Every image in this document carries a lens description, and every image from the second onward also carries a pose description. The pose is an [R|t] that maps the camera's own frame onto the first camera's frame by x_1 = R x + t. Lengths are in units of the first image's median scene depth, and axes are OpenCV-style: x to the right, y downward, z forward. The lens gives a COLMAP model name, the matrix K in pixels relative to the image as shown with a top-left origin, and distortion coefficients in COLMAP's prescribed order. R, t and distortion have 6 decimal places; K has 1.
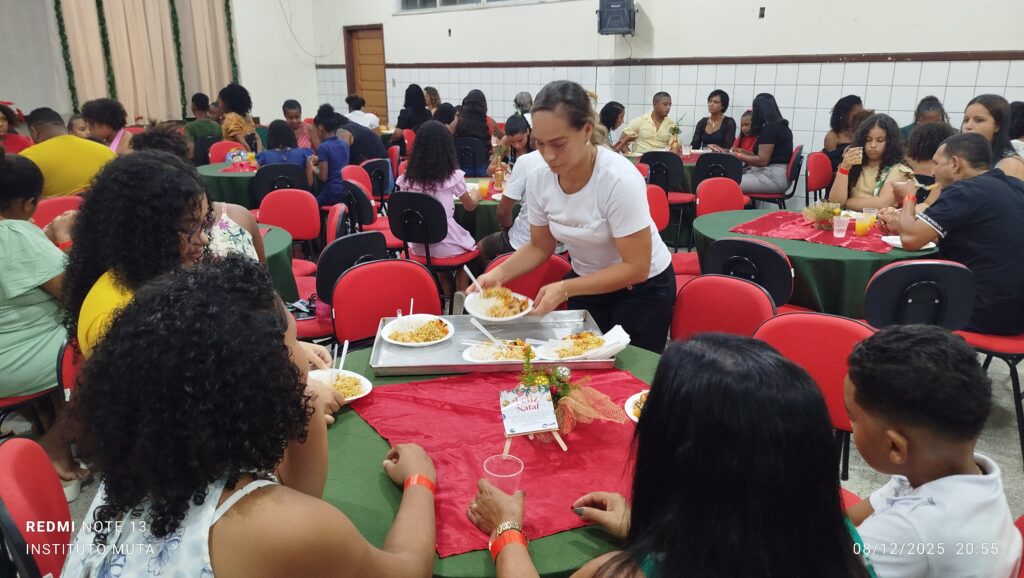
lens RADIAL K [[708.7, 0, 516.8], [0, 708.7, 294.1], [0, 0, 1]] dist [0.005850, -0.003834]
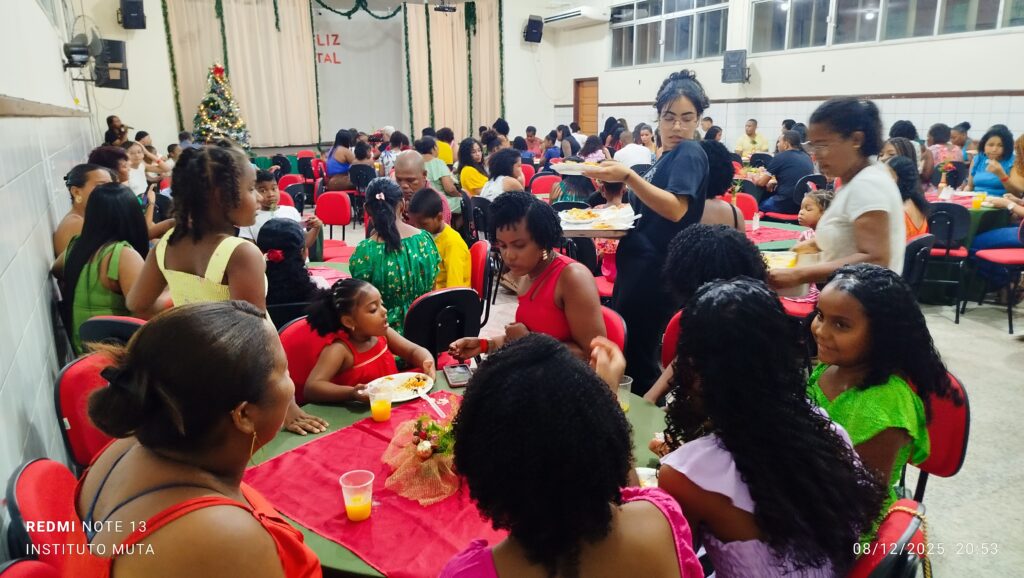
lens RADIAL K [[713.3, 0, 518.2], [0, 713.3, 286.2], [0, 0, 1]] dist [0.002777, 0.001289]
pose [[0.940908, 0.063486, -0.332659, 0.190630], [-0.081268, 0.995897, -0.039801, 0.137466], [0.328767, 0.064484, 0.942207, -0.466161]]
